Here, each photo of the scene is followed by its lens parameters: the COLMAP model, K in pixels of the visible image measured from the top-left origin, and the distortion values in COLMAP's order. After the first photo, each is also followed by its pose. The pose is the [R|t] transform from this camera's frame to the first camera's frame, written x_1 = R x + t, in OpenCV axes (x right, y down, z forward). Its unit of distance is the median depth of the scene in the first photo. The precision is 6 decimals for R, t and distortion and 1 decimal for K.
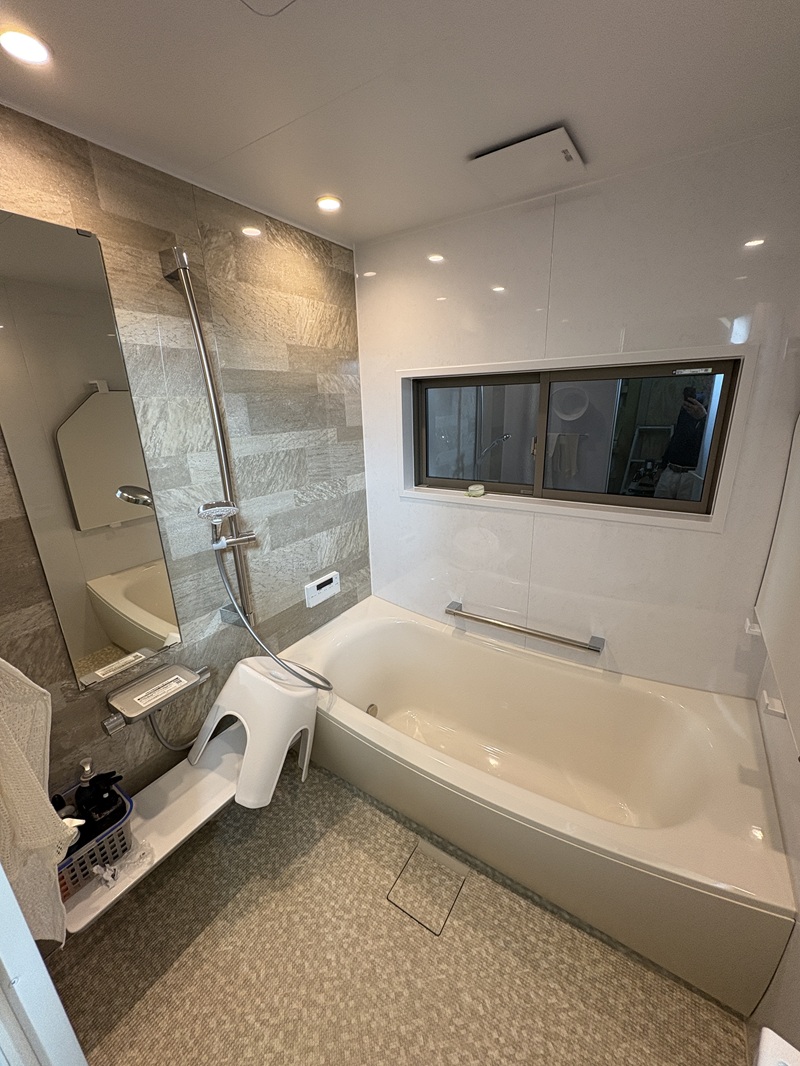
lens RADIAL K [[425.7, 0, 400.0], [0, 425.7, 533.0], [0, 0, 1]] dist [0.001646, 0.000041]
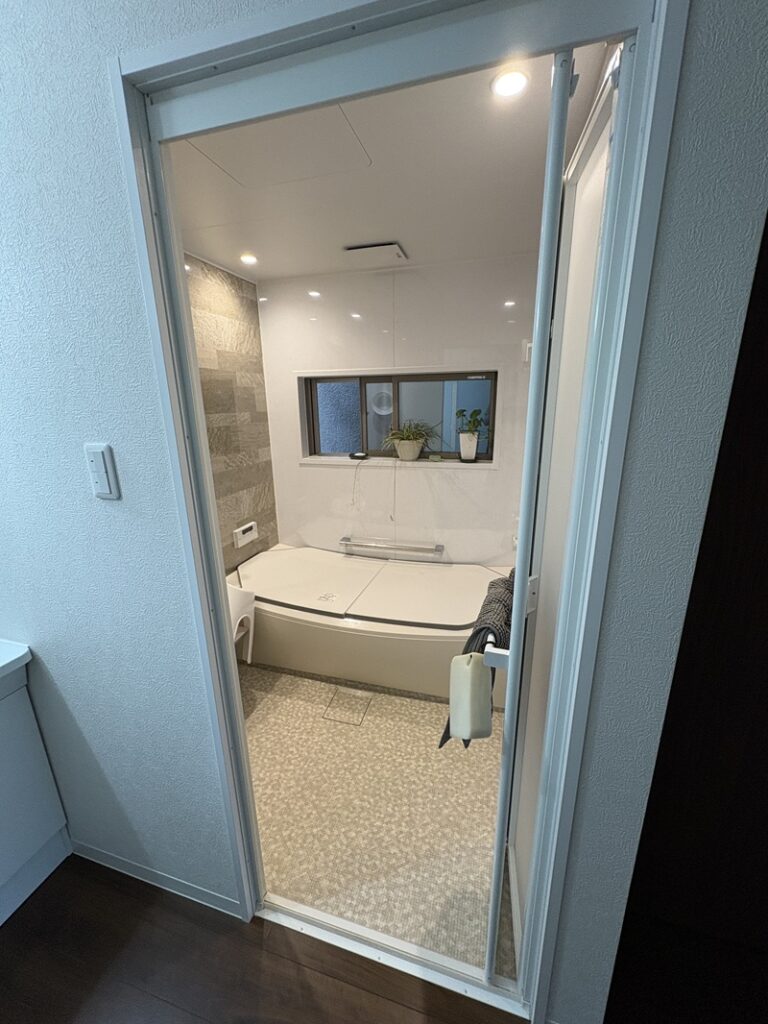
lens RADIAL K [[409.5, 0, 382.3], [0, 409.5, 515.4], [0, 0, 1]] dist [0.001669, -0.000269]
pose [[0.956880, -0.066236, 0.282830, -0.143608], [0.076516, 0.996744, -0.025442, 0.149638], [-0.280223, 0.045986, 0.958833, -0.358055]]
